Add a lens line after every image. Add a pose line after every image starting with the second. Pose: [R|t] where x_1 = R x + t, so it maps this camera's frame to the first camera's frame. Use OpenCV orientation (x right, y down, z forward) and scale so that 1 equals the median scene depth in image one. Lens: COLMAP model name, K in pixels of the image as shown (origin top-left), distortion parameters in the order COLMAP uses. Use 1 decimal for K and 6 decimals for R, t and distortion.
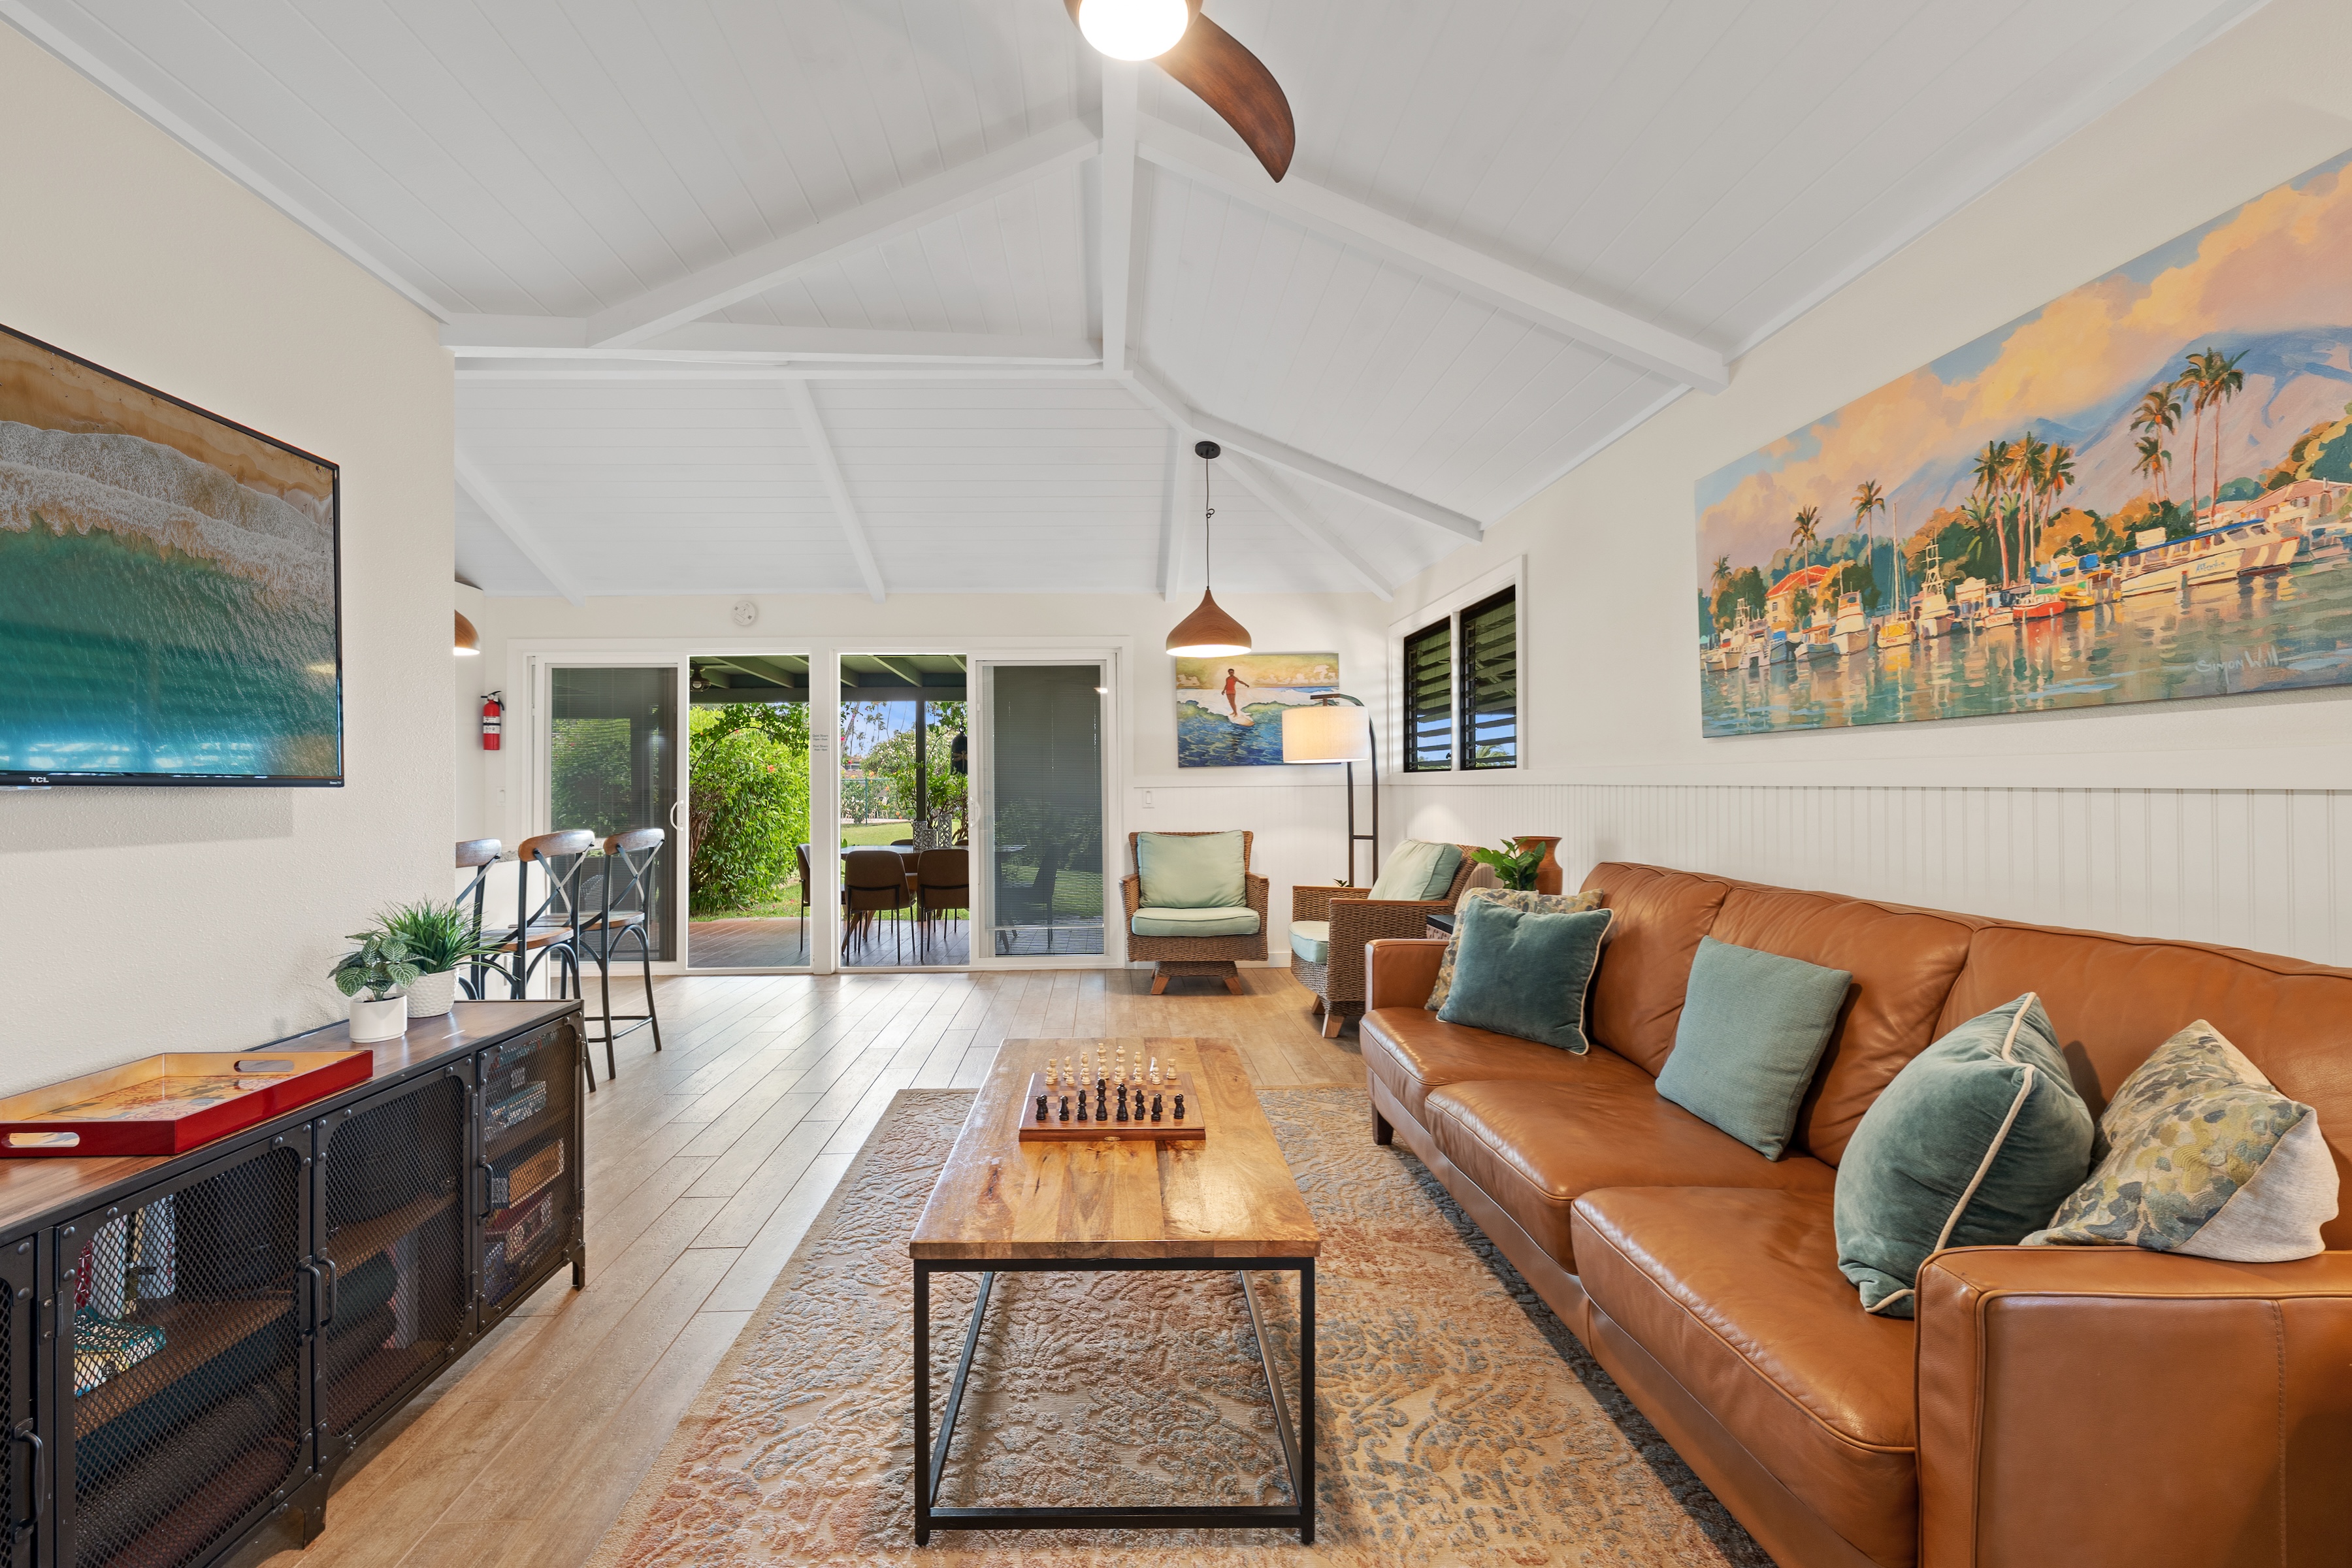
lens RADIAL K [[953.2, 0, 1174.5], [0, 953.2, 792.0], [0, 0, 1]] dist [-0.000853, -0.000579]
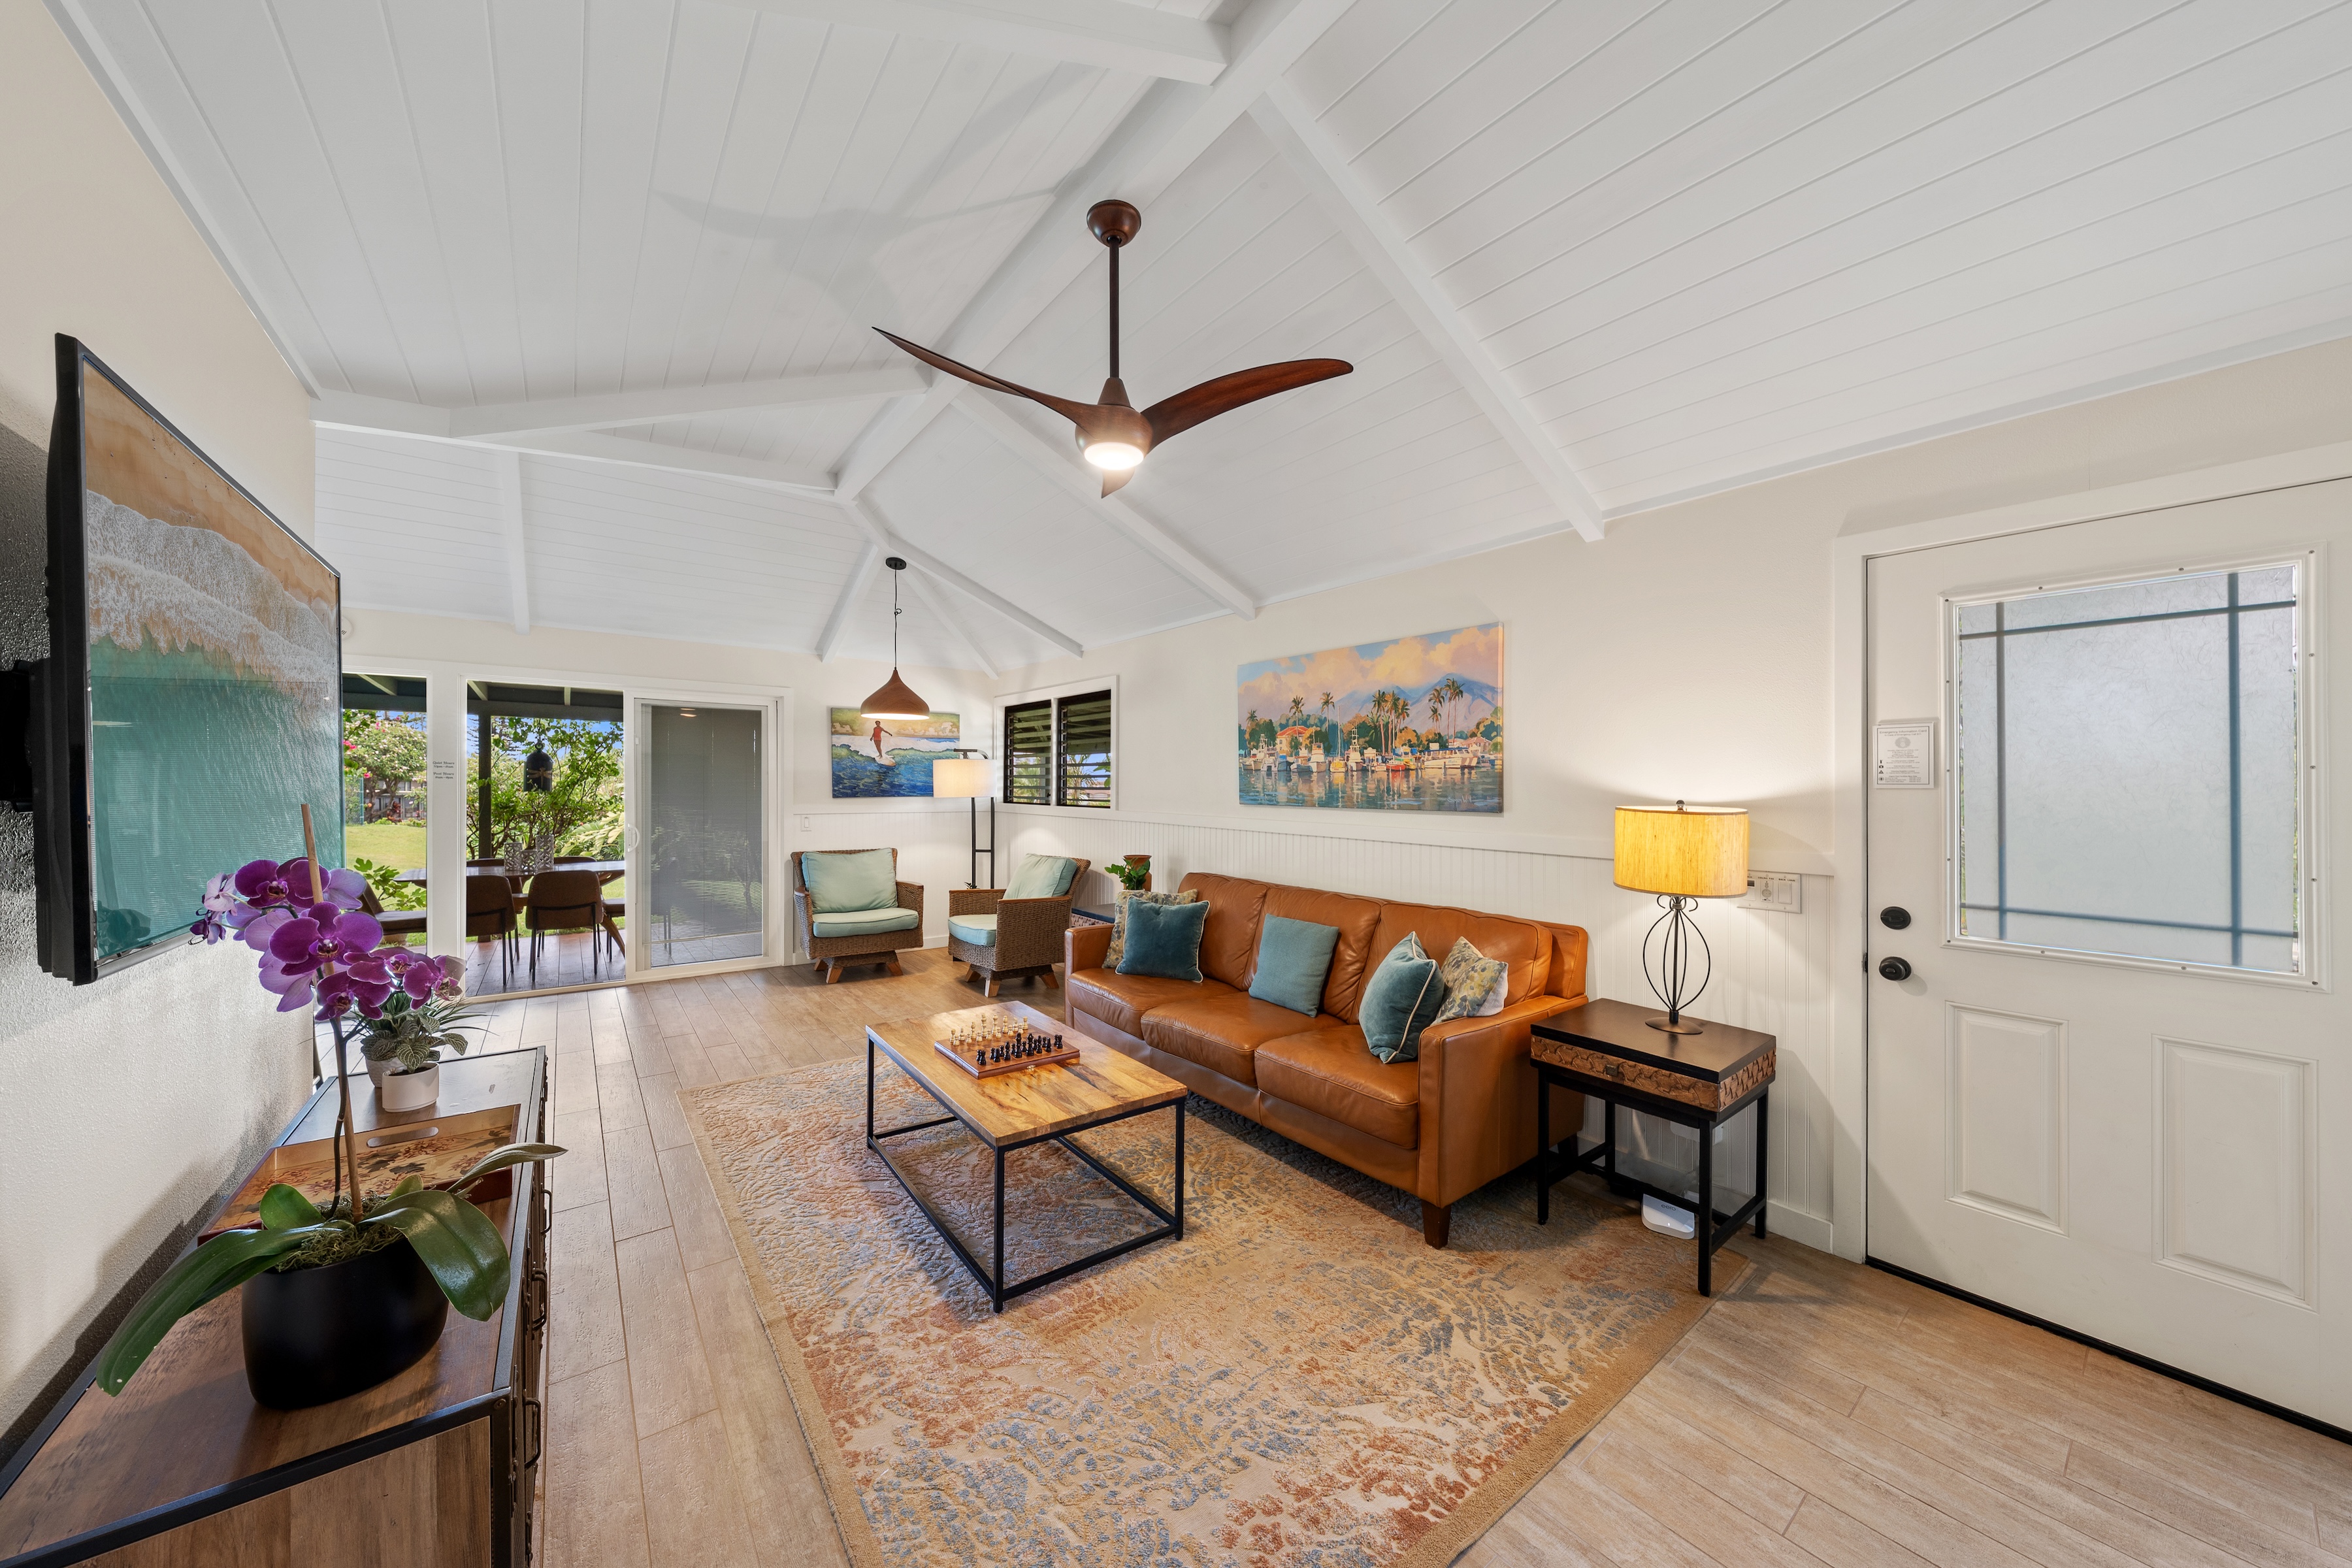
lens RADIAL K [[792.4, 0, 1176.0], [0, 792.4, 784.0], [0, 0, 1]] dist [-0.001406, -0.000057]
pose [[0.809857, 0.016497, 0.586396, -0.539143], [-0.015932, 0.999854, -0.006125, -0.100395], [-0.586411, -0.004382, 0.810002, -0.215200]]
